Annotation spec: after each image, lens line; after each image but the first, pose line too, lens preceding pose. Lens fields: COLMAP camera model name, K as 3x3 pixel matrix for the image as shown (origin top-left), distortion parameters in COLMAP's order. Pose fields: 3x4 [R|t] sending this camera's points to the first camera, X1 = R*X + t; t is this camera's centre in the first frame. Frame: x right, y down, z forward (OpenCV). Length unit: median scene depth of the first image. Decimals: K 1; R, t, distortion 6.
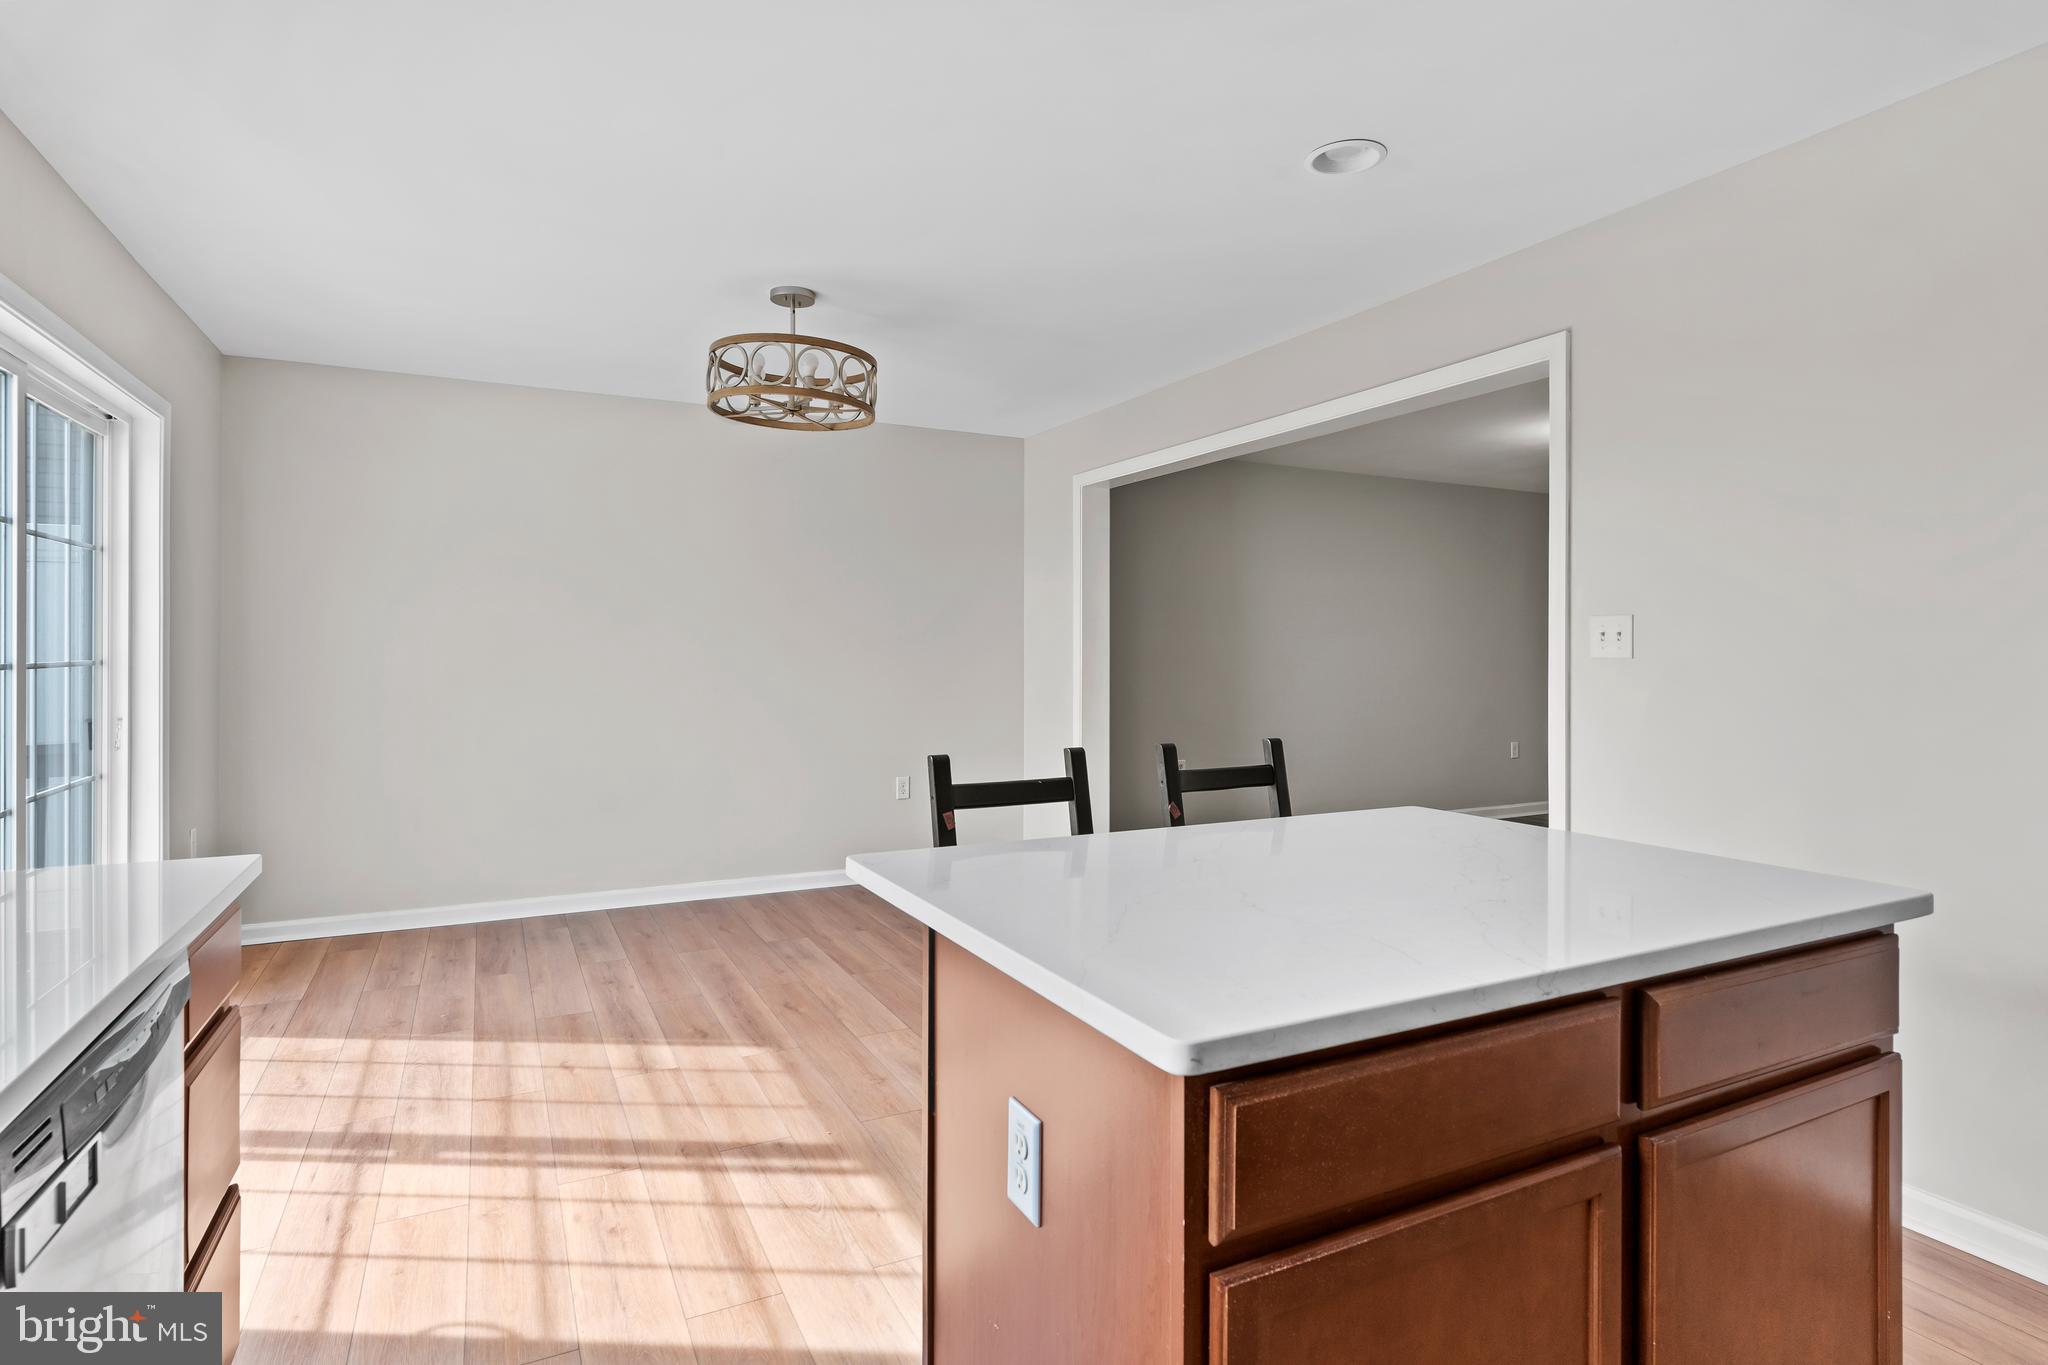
lens RADIAL K [[1046.2, 0, 1026.6], [0, 1046.2, 665.3], [0, 0, 1]] dist [-0.003949, 0.001259]
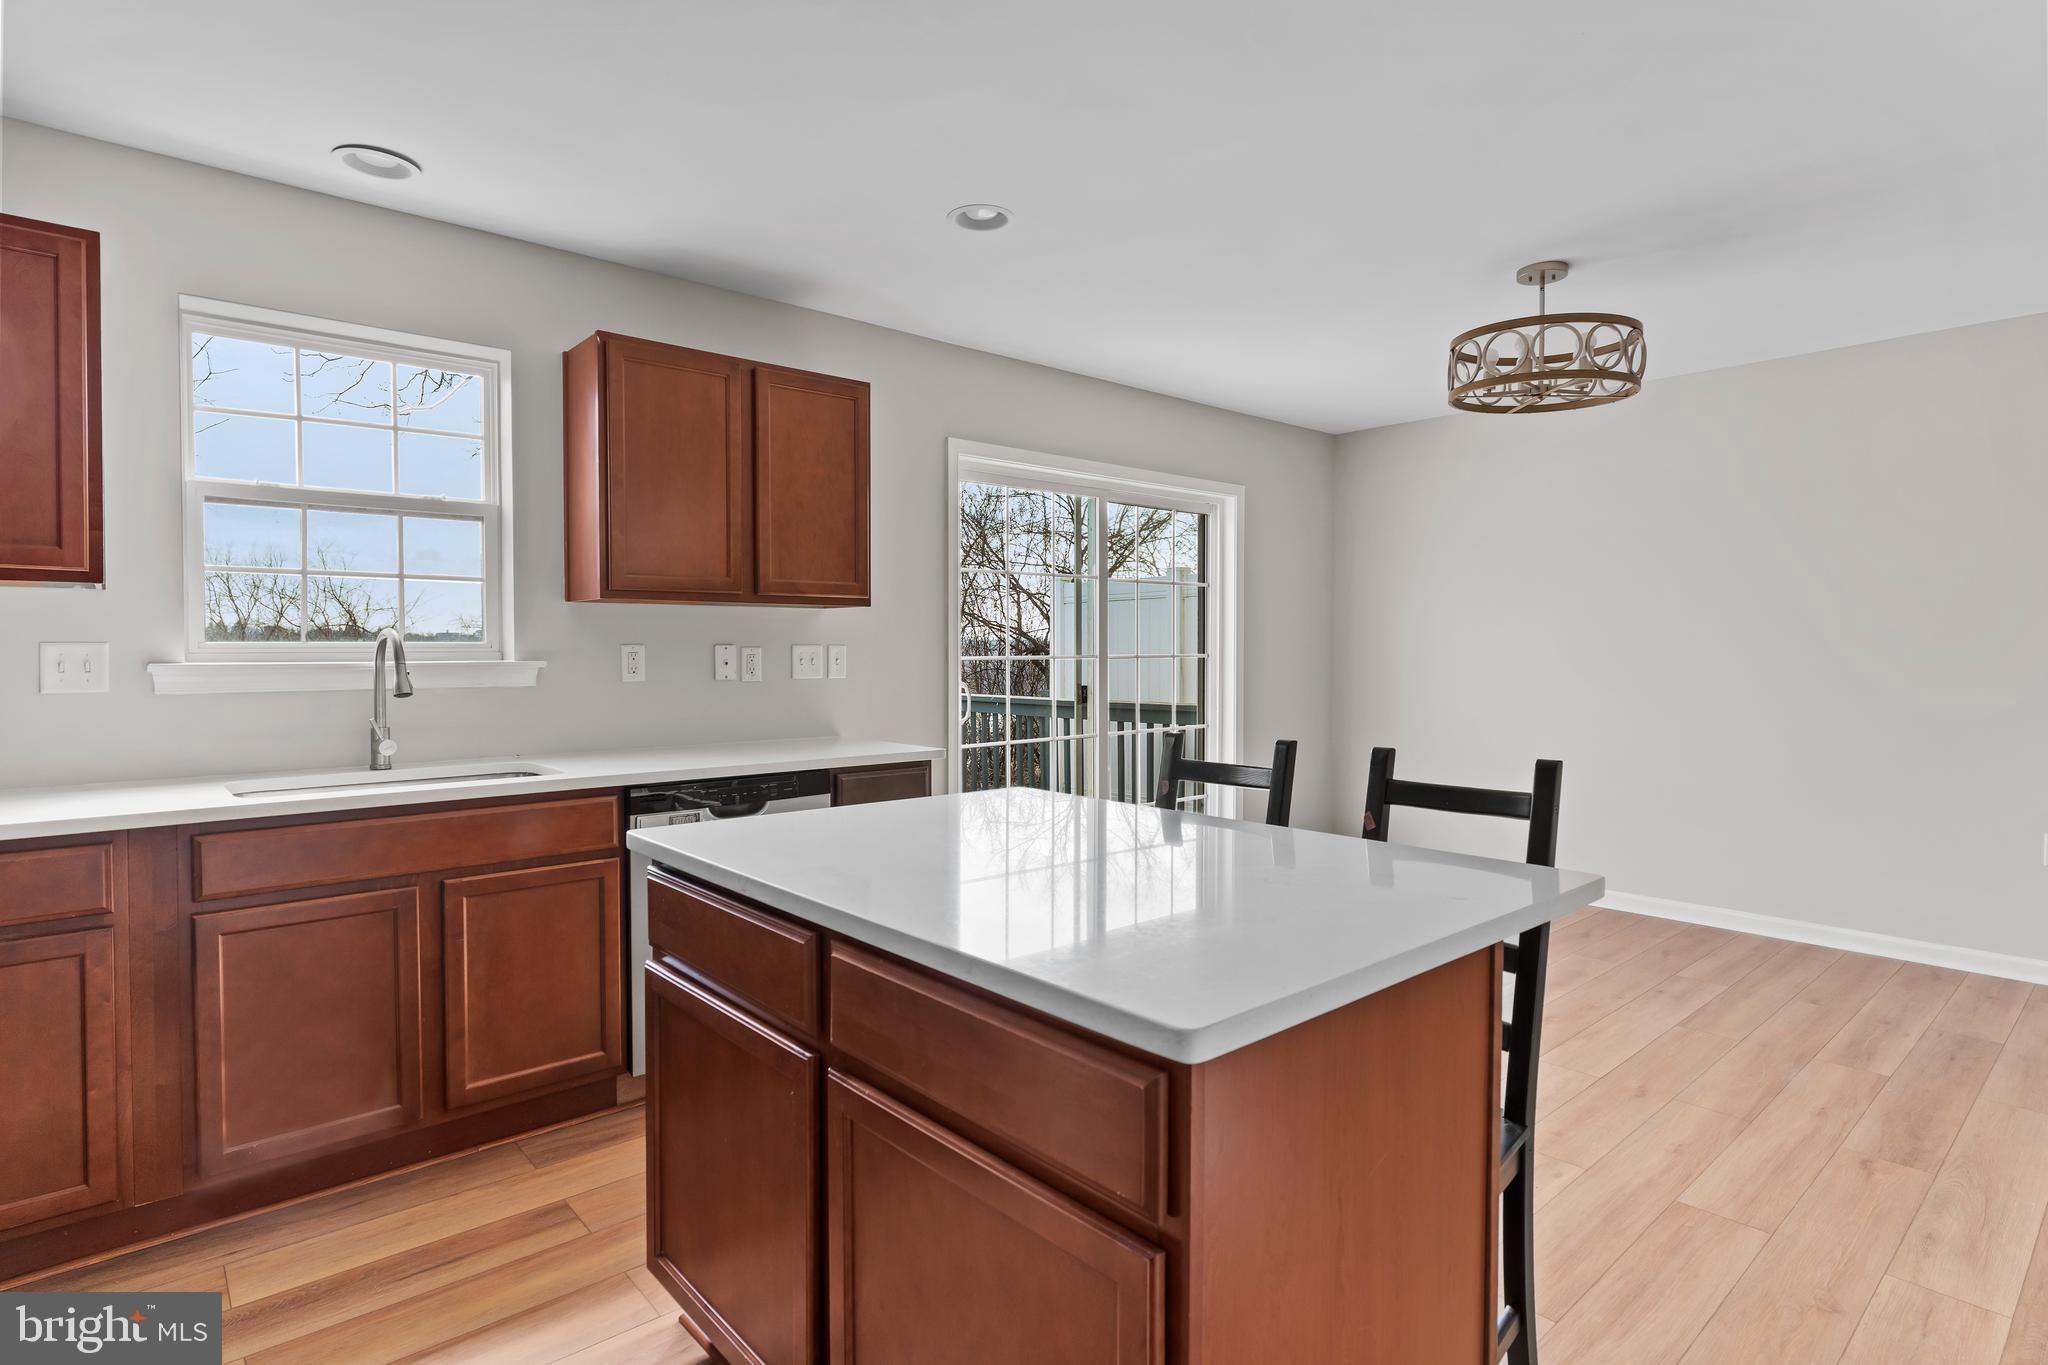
lens RADIAL K [[1046.2, 0, 1023.6], [0, 1046.2, 670.4], [0, 0, 1]] dist [-0.003949, 0.001259]
pose [[0.243109, 0.017820, -0.969835, 0.803717], [-0.012145, 0.999809, 0.015326, -0.000101], [0.969923, 0.008053, 0.243279, 0.420056]]
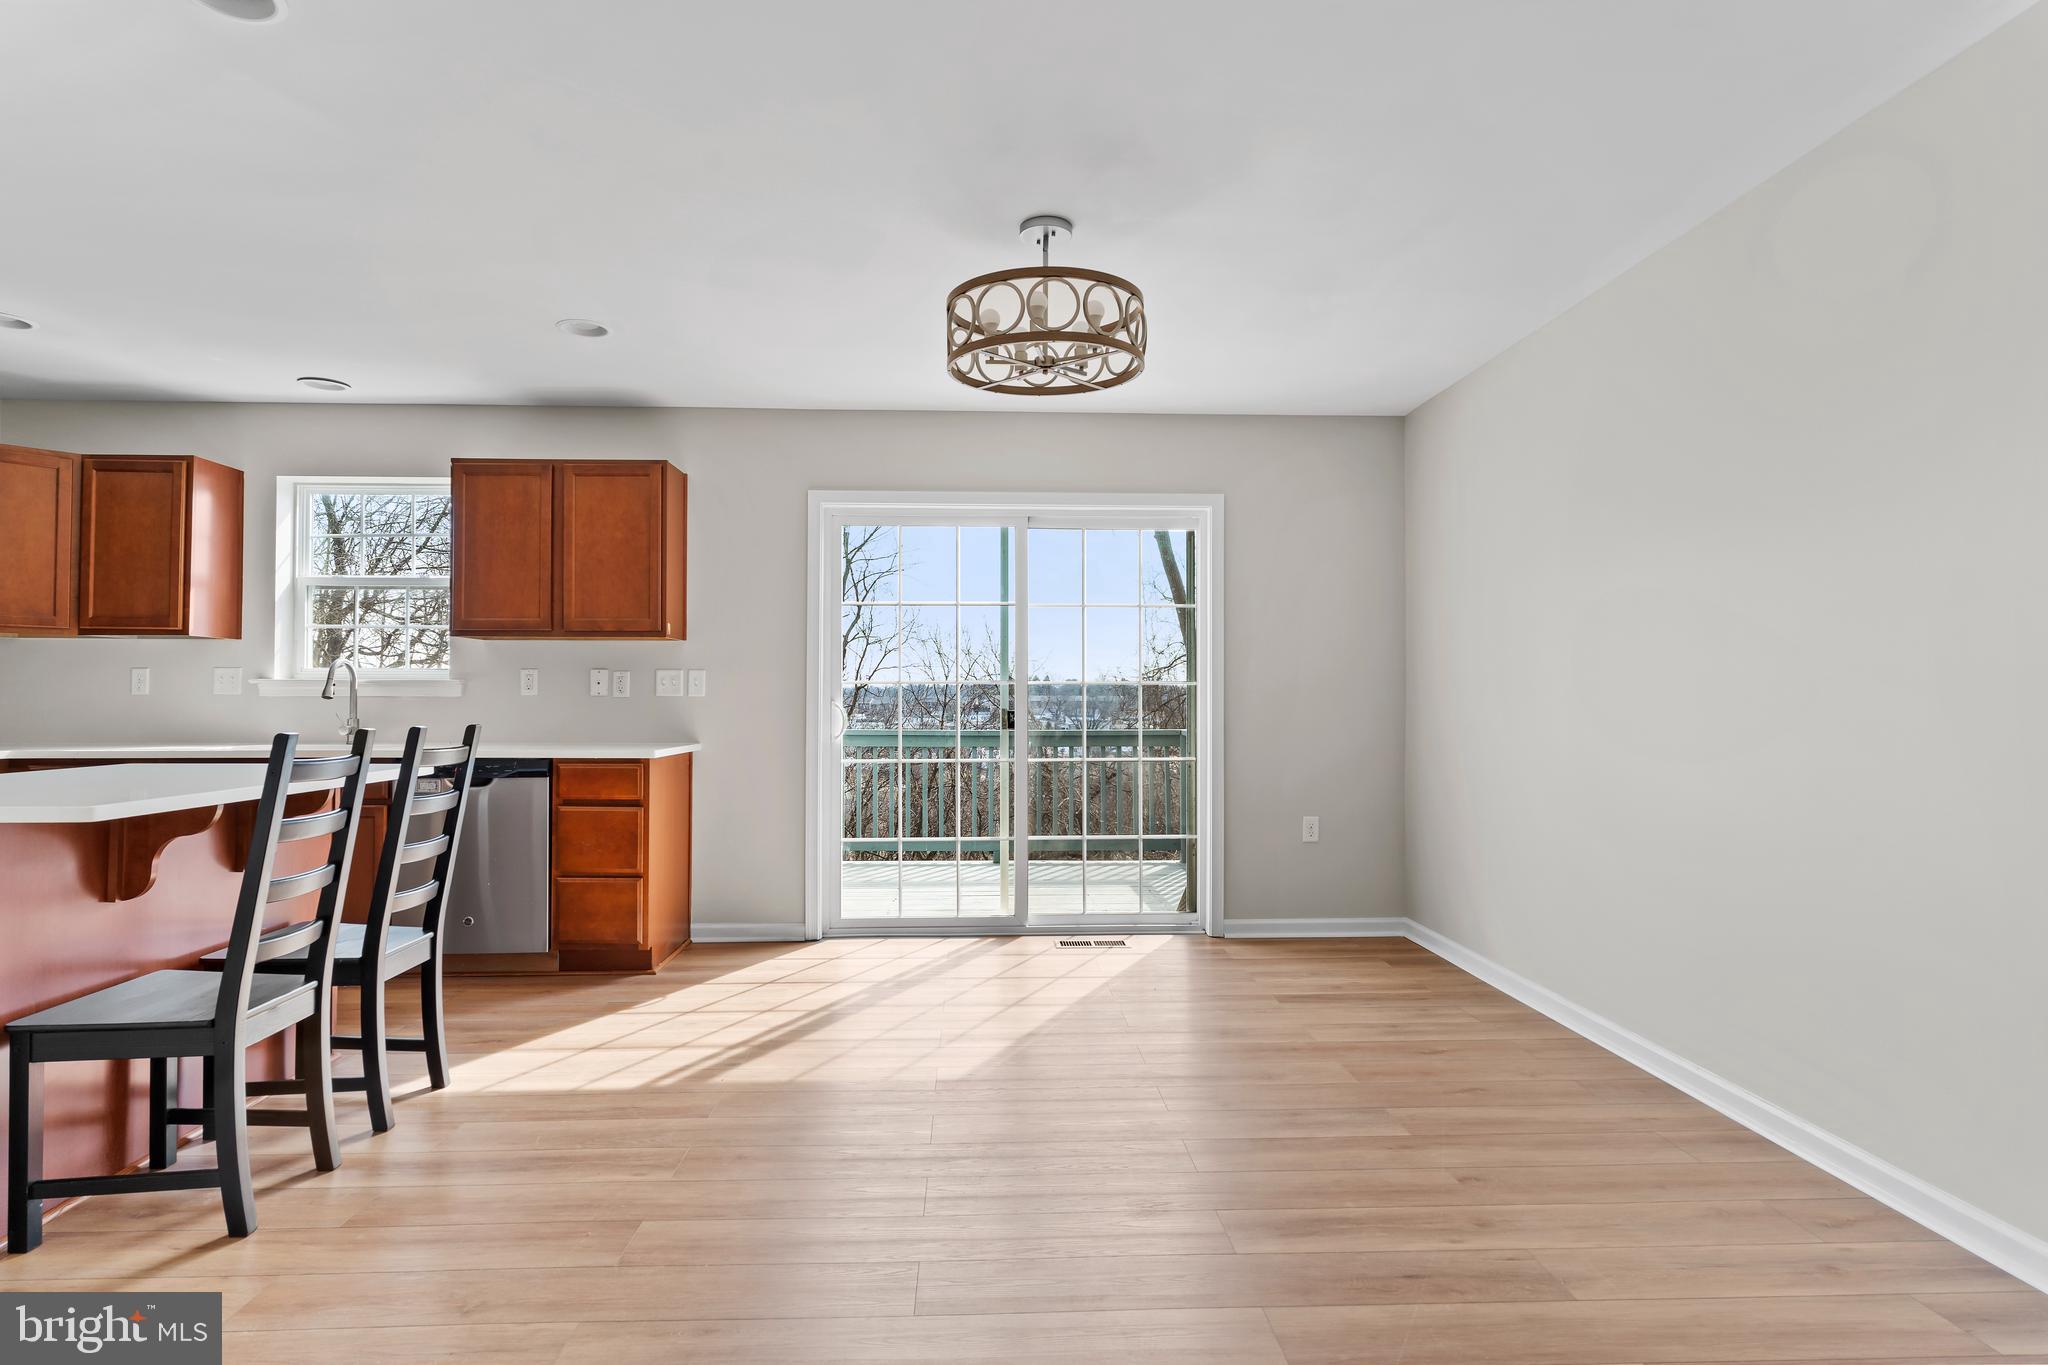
lens RADIAL K [[1046.2, 0, 1016.6], [0, 1046.2, 684.1], [0, 0, 1]] dist [-0.003949, 0.001259]
pose [[-0.419234, -0.015373, -0.907748, 0.737808], [-0.015377, 0.999833, -0.009831, 0.024808], [0.907748, 0.009837, -0.419401, 1.810411]]
